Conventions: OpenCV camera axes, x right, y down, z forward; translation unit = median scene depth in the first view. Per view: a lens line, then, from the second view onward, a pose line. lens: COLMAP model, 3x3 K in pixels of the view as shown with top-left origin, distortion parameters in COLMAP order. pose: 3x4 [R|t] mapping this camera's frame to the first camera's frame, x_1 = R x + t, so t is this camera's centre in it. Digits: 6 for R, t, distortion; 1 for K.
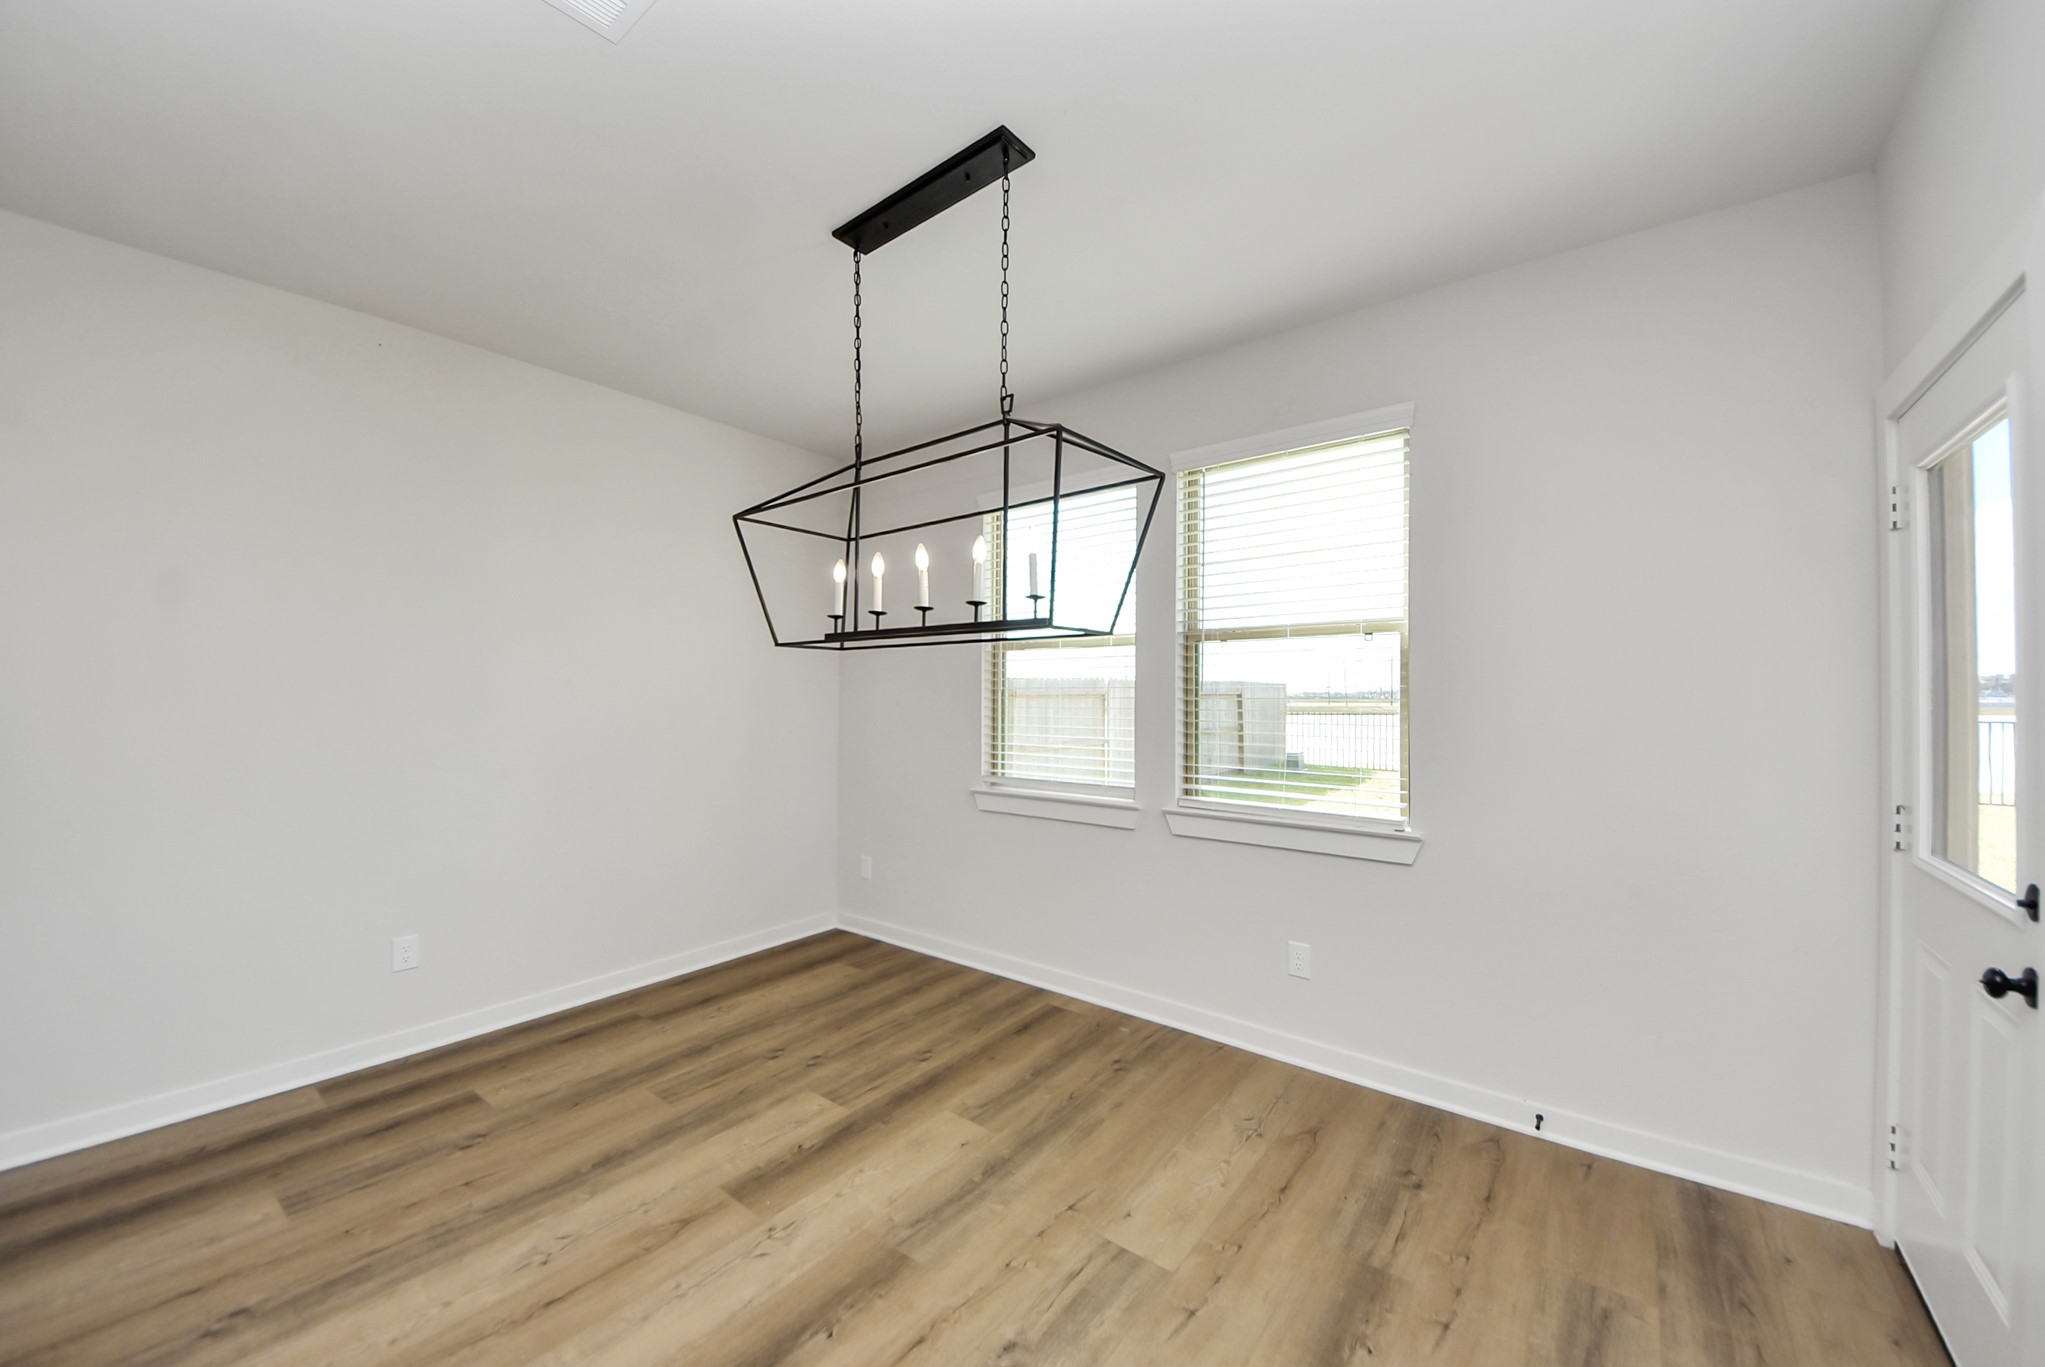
lens RADIAL K [[755.6, 0, 1045.3], [0, 755.6, 672.5], [0, 0, 1]] dist [-0.014402, -0.000389]
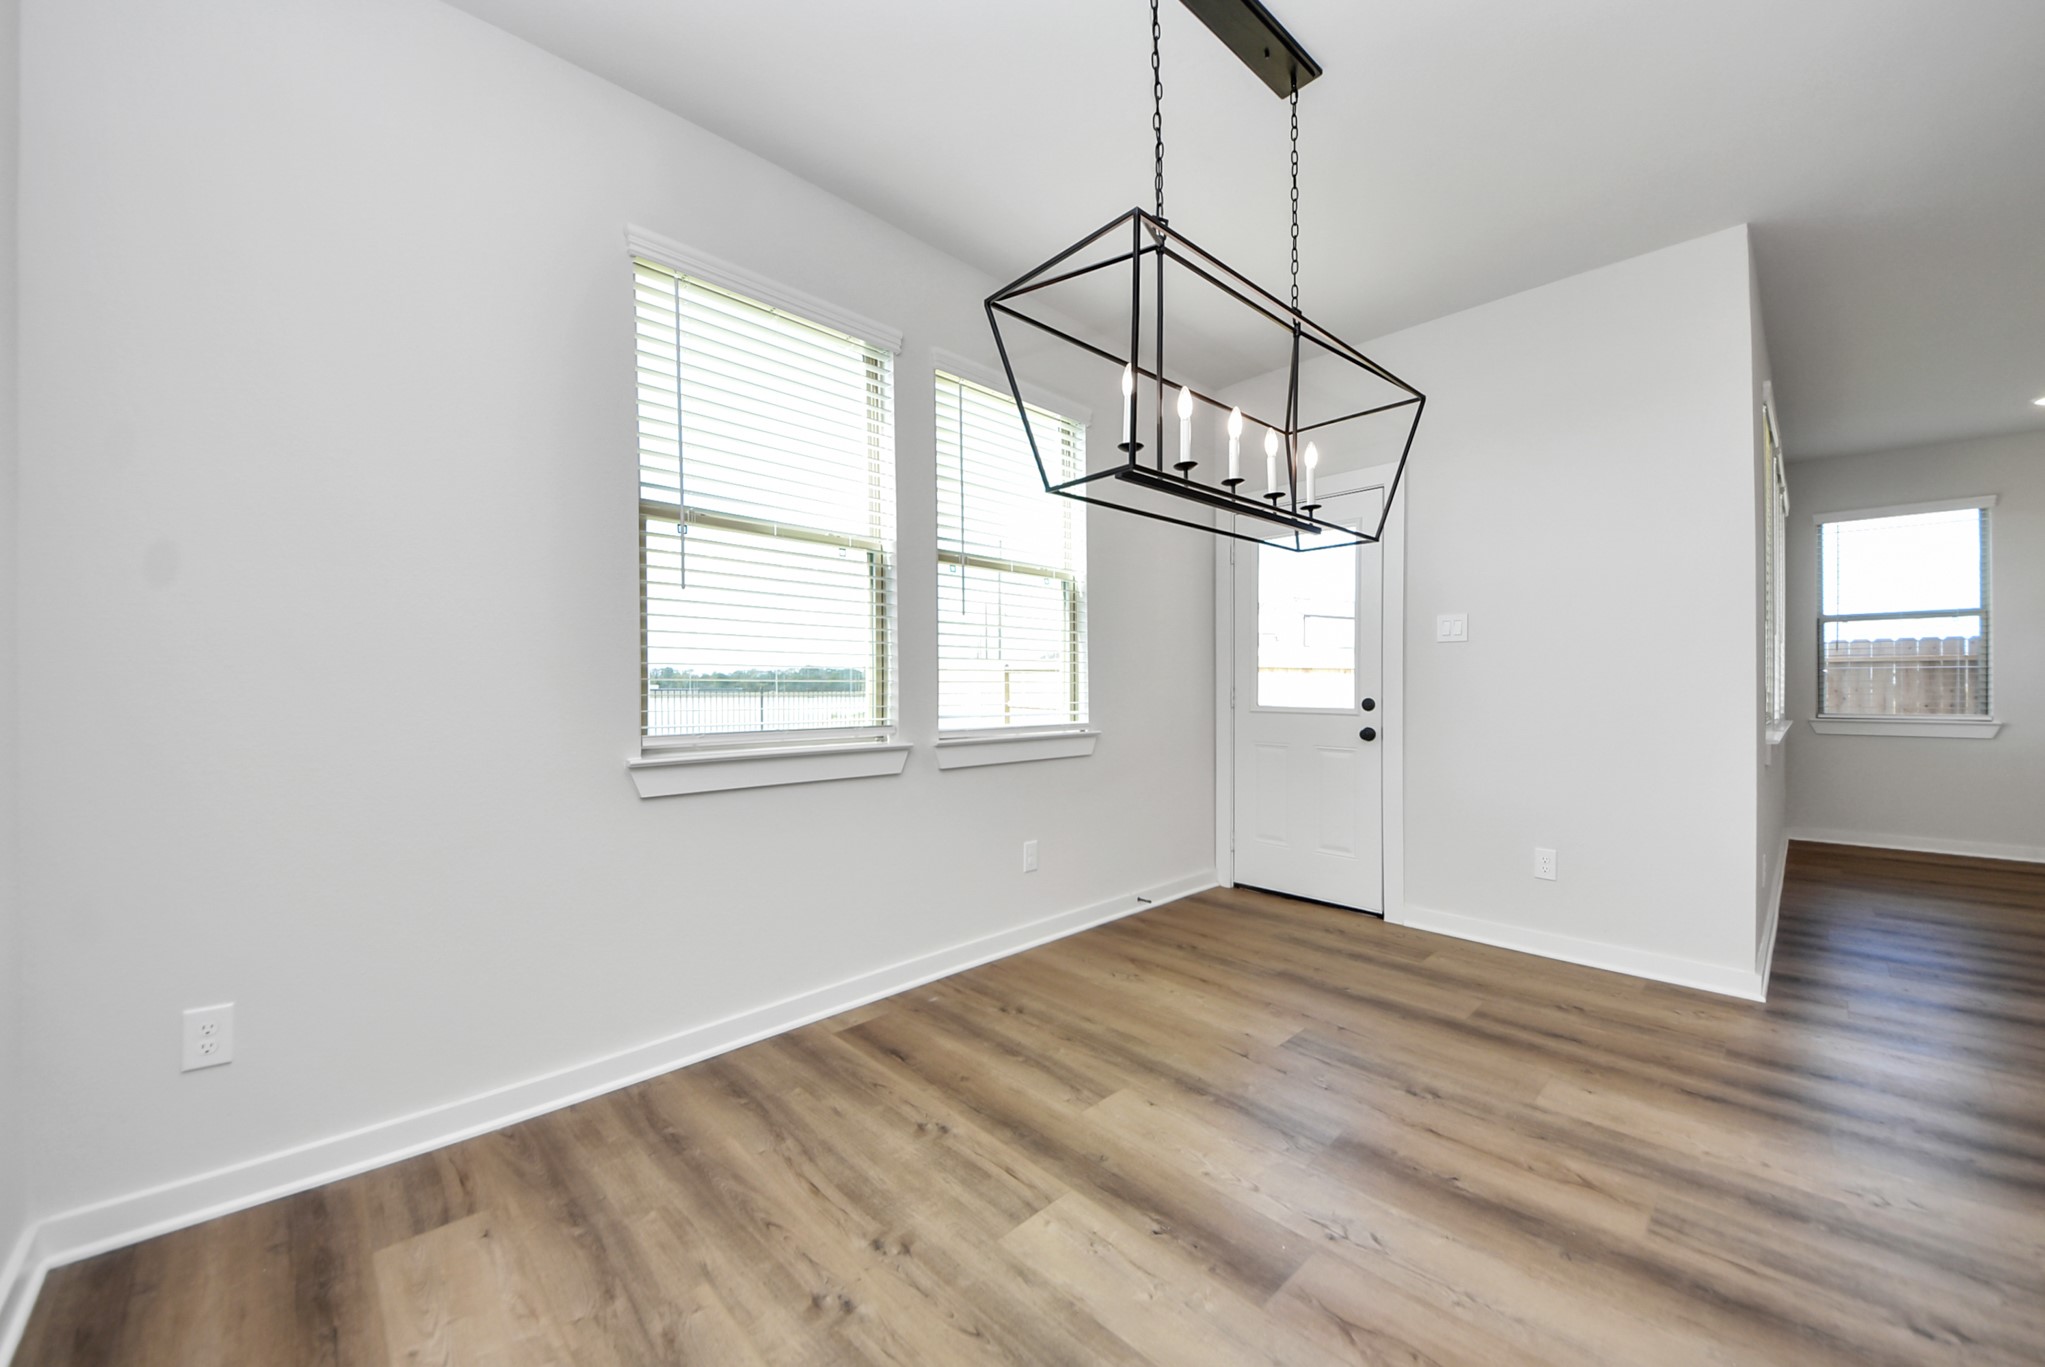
lens RADIAL K [[755.6, 0, 1040.6], [0, 755.6, 680.1], [0, 0, 1]] dist [-0.014402, -0.000389]
pose [[0.189705, -0.022061, 0.981593, -0.881763], [-0.002677, 0.999732, 0.022986, 0.090973], [-0.981838, -0.006988, 0.189595, 0.847639]]
